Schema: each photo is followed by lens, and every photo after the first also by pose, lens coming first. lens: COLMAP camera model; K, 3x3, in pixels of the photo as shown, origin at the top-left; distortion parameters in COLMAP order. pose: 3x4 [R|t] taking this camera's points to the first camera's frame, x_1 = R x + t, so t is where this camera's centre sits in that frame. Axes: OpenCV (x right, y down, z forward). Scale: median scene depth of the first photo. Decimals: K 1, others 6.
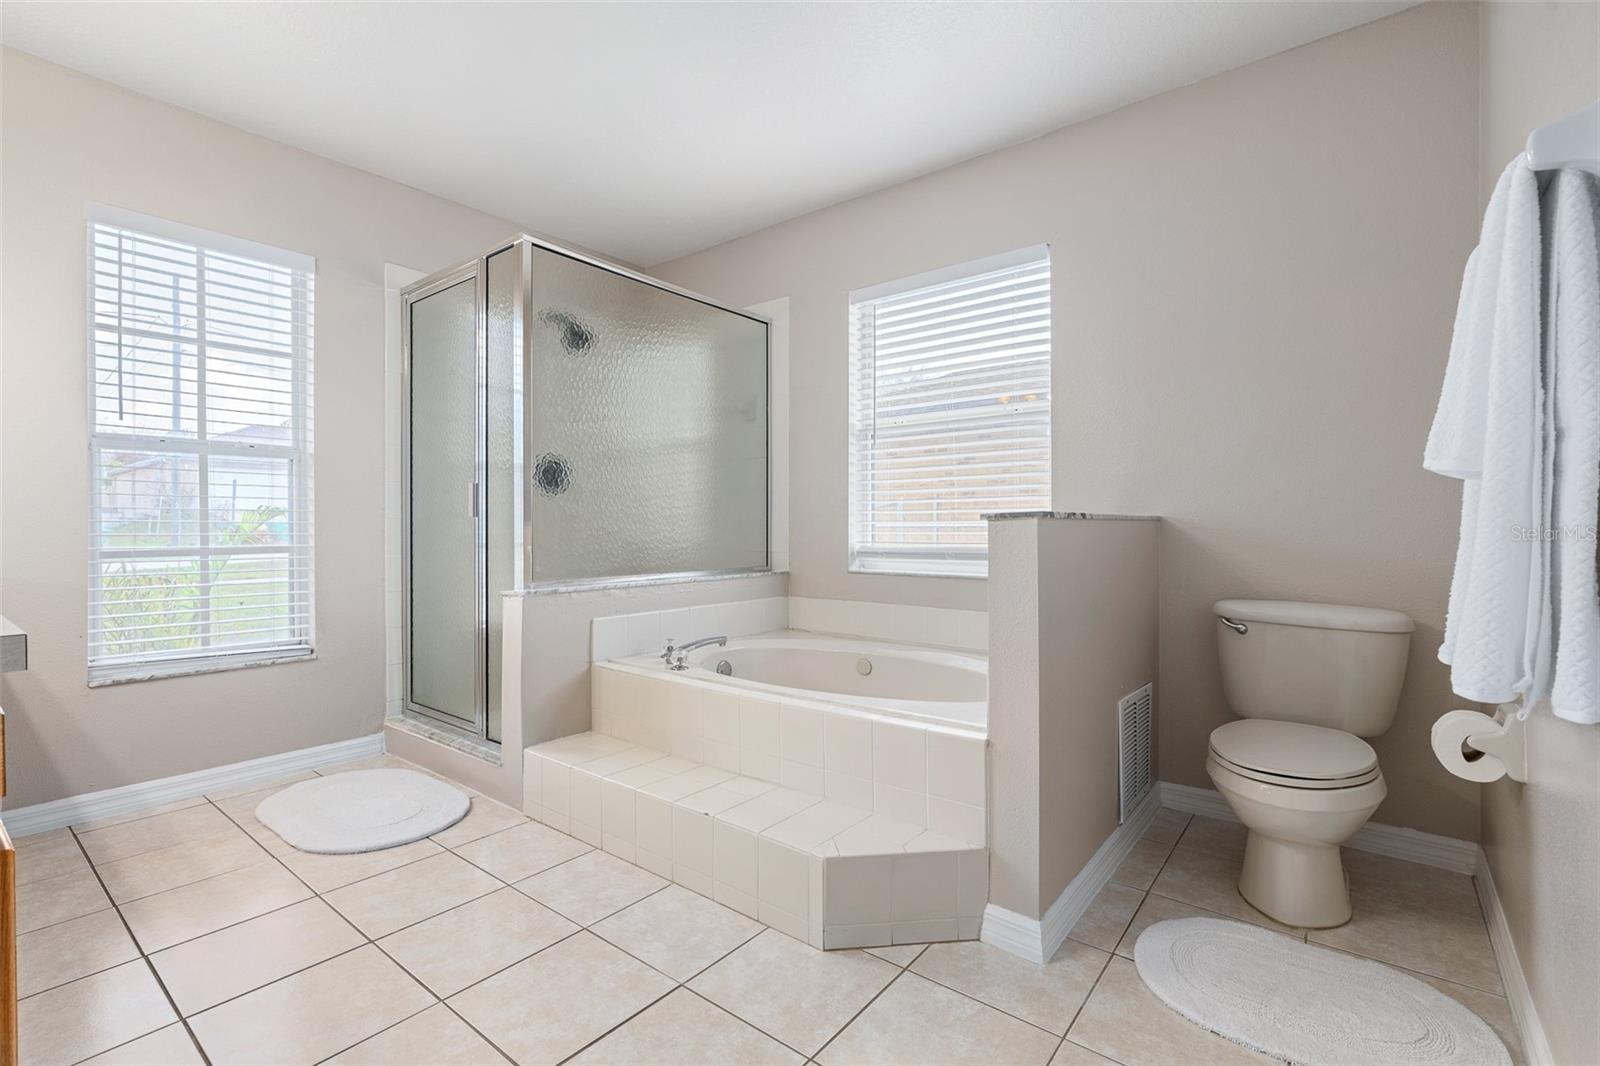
lens RADIAL K [[715.4, 0, 799.5], [0, 715.4, 537.3], [0, 0, 1]] dist [-0.011809, 0.002769]
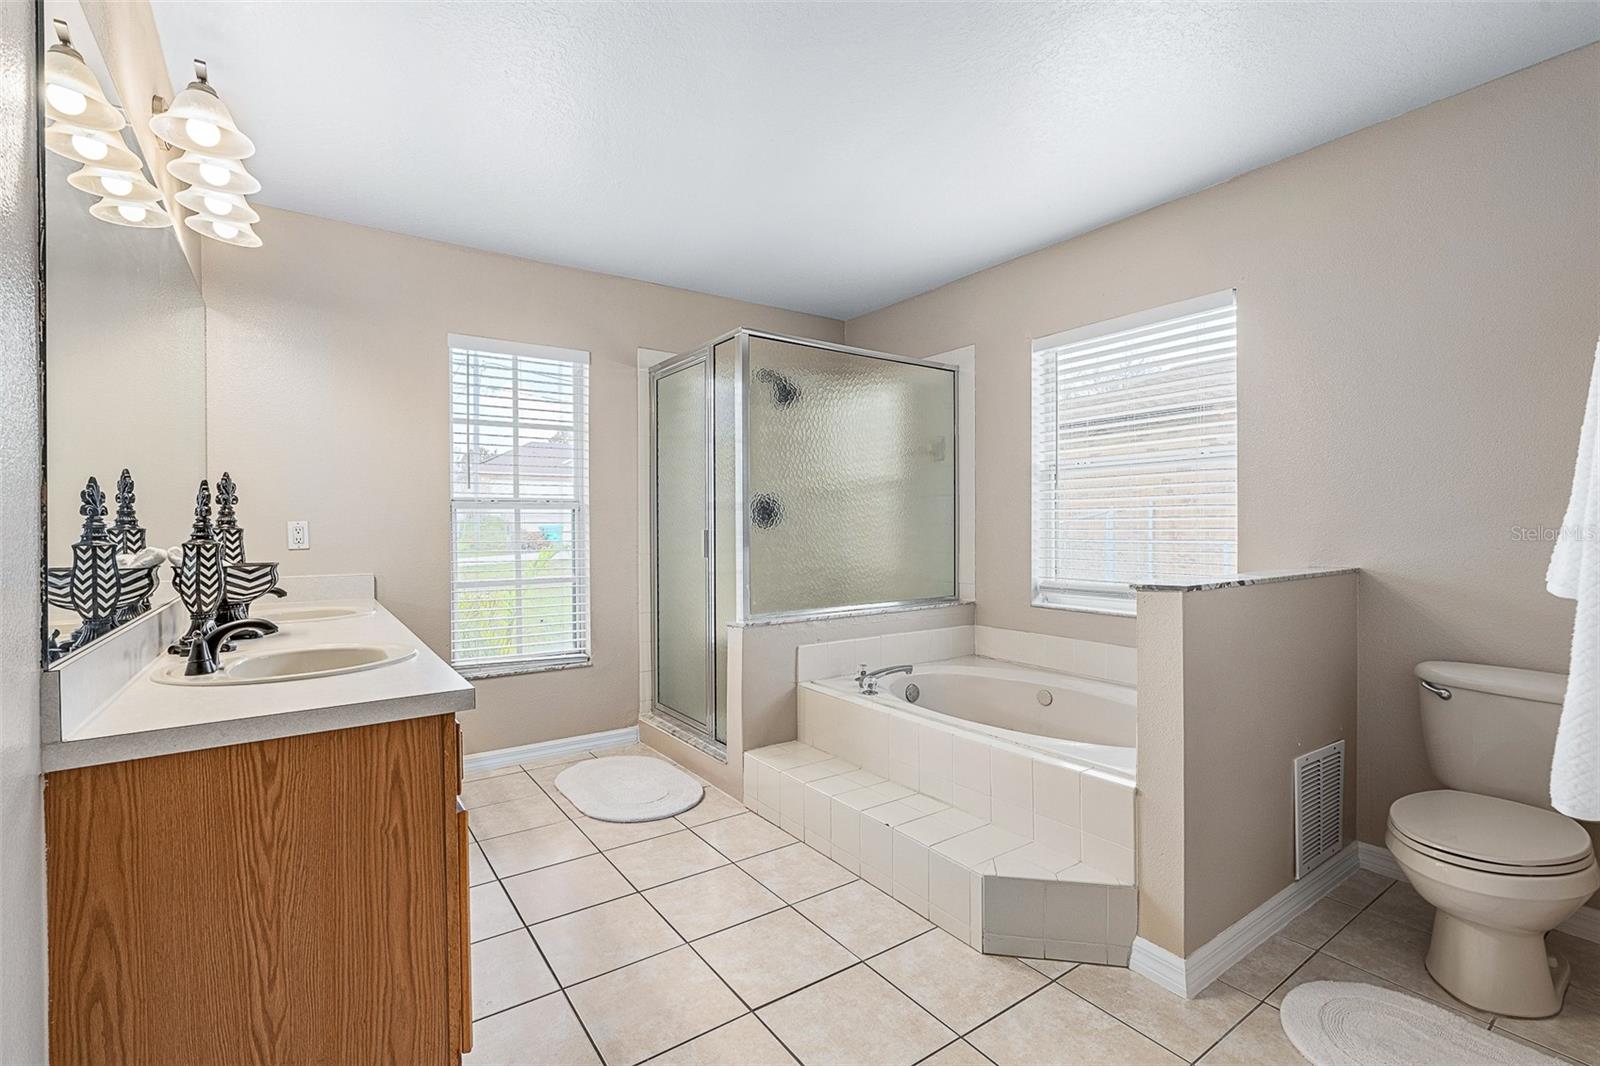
lens RADIAL K [[715.4, 0, 794.7], [0, 715.4, 535.2], [0, 0, 1]] dist [-0.011809, 0.002769]
pose [[0.956212, -0.001977, -0.292667, 0.055346], [0.003031, 0.999990, 0.003150, -0.077440], [0.292658, -0.003900, 0.956209, -0.142343]]
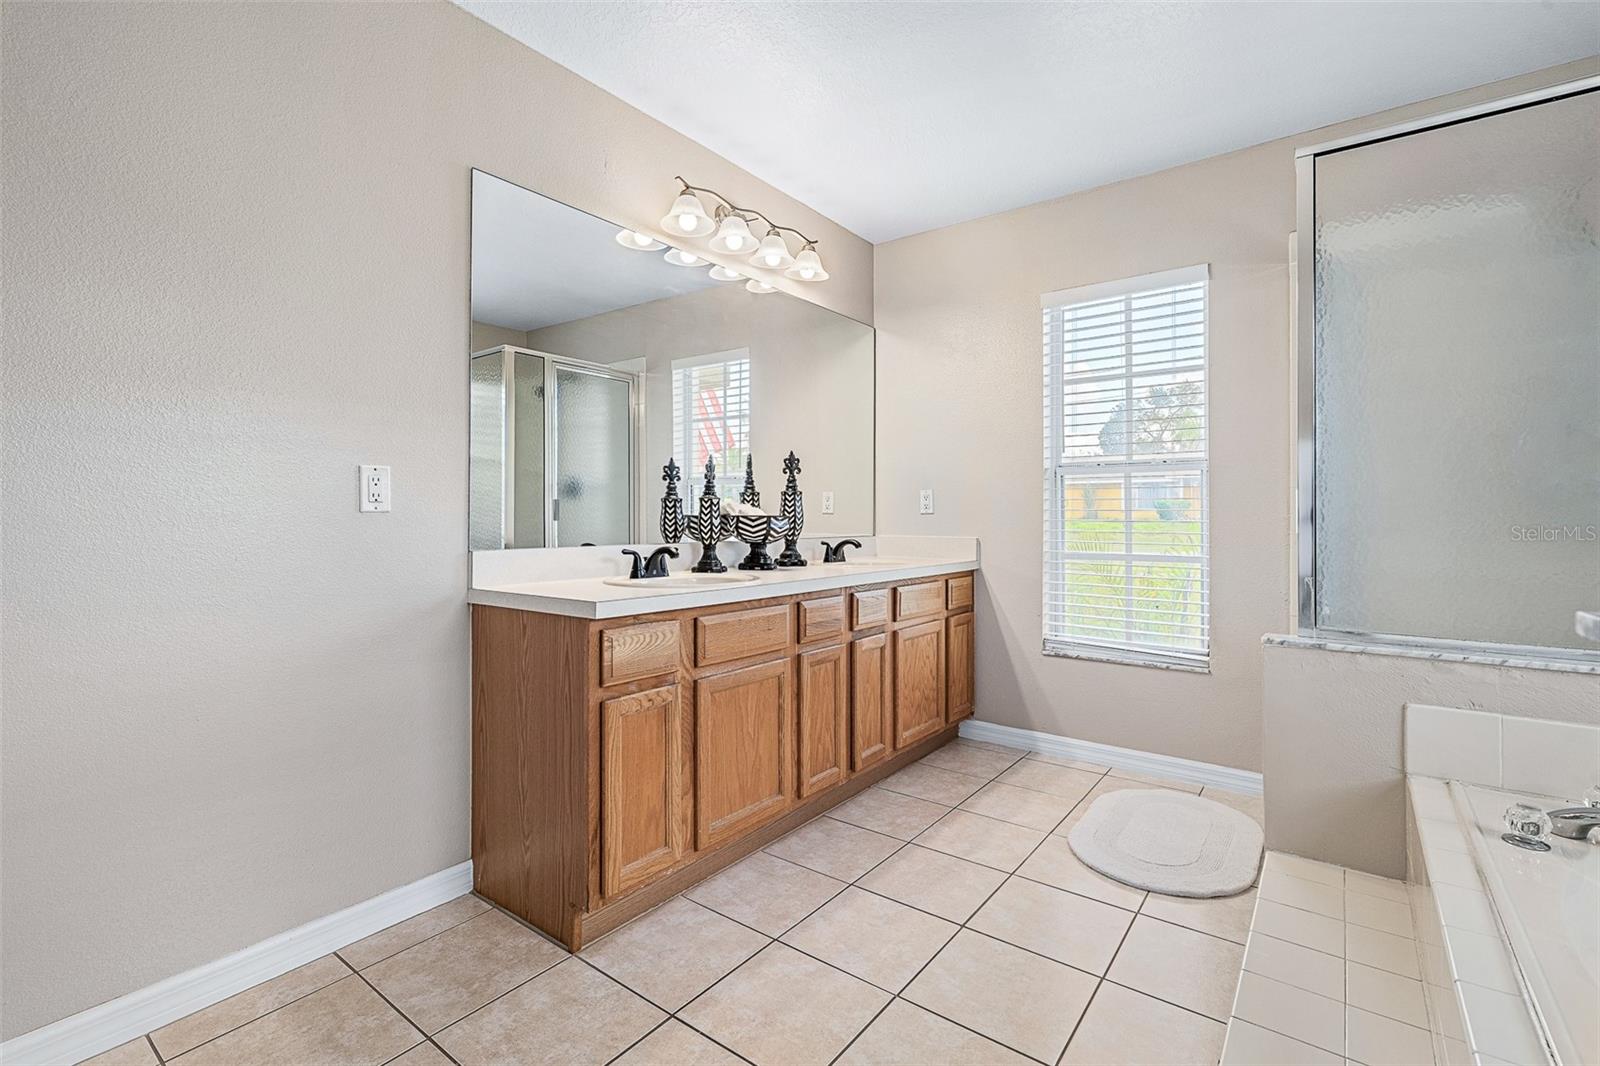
lens RADIAL K [[715.4, 0, 788.7], [0, 715.4, 521.4], [0, 0, 1]] dist [-0.011809, 0.002769]
pose [[0.010479, 0.007753, -0.999915, 0.335407], [-0.013317, 0.999882, 0.007613, -0.043628], [0.999856, 0.013236, 0.010581, 0.478204]]
